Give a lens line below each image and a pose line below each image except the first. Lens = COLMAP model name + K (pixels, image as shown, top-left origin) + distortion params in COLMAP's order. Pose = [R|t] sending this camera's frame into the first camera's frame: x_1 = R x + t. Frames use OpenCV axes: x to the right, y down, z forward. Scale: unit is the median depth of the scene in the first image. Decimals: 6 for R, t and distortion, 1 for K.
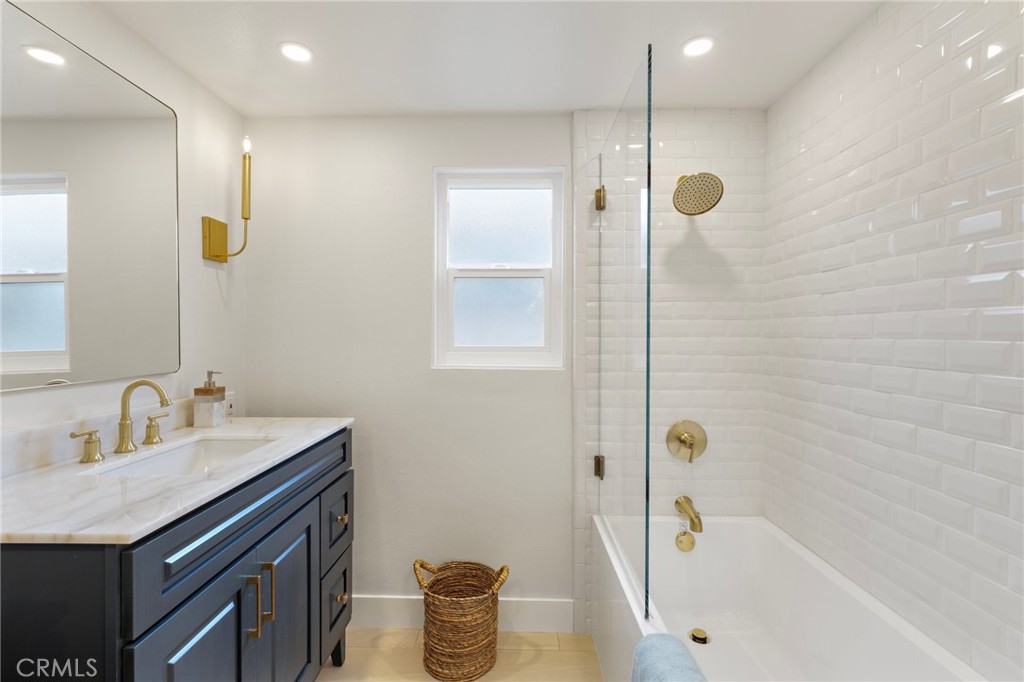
lens RADIAL K [[461.6, 0, 510.6], [0, 461.6, 338.6], [0, 0, 1]] dist [0.007552, -0.000294]
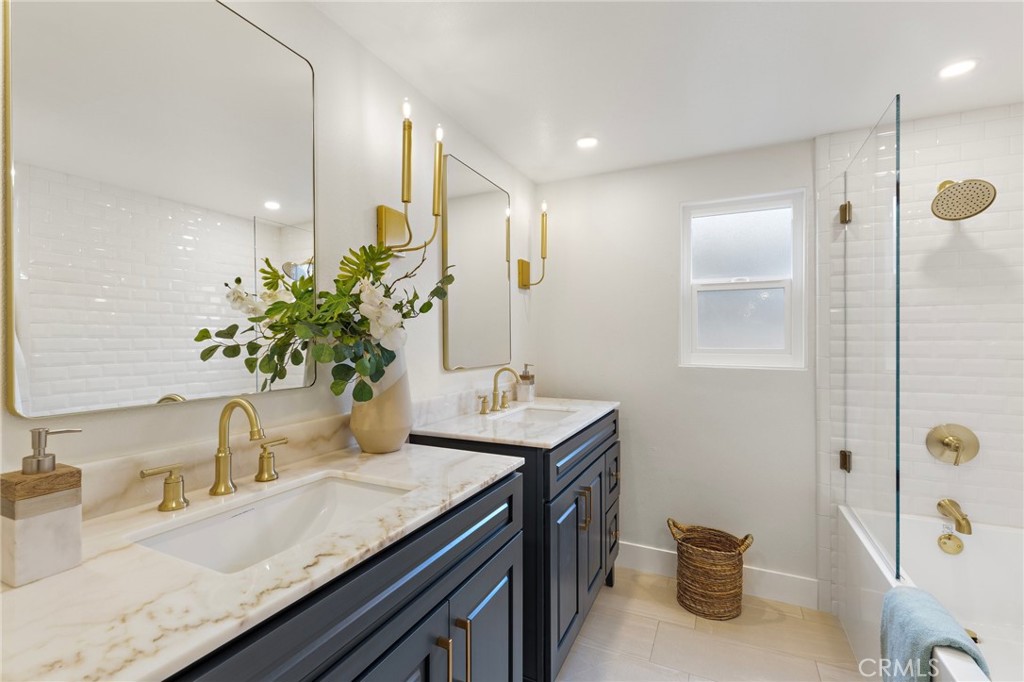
lens RADIAL K [[461.6, 0, 510.6], [0, 461.6, 339.6], [0, 0, 1]] dist [0.007552, -0.000294]
pose [[0.910023, -0.002562, -0.414550, -0.074582], [-0.000939, 0.999966, -0.008241, 0.003670], [0.414557, 0.007889, 0.909989, -0.331457]]
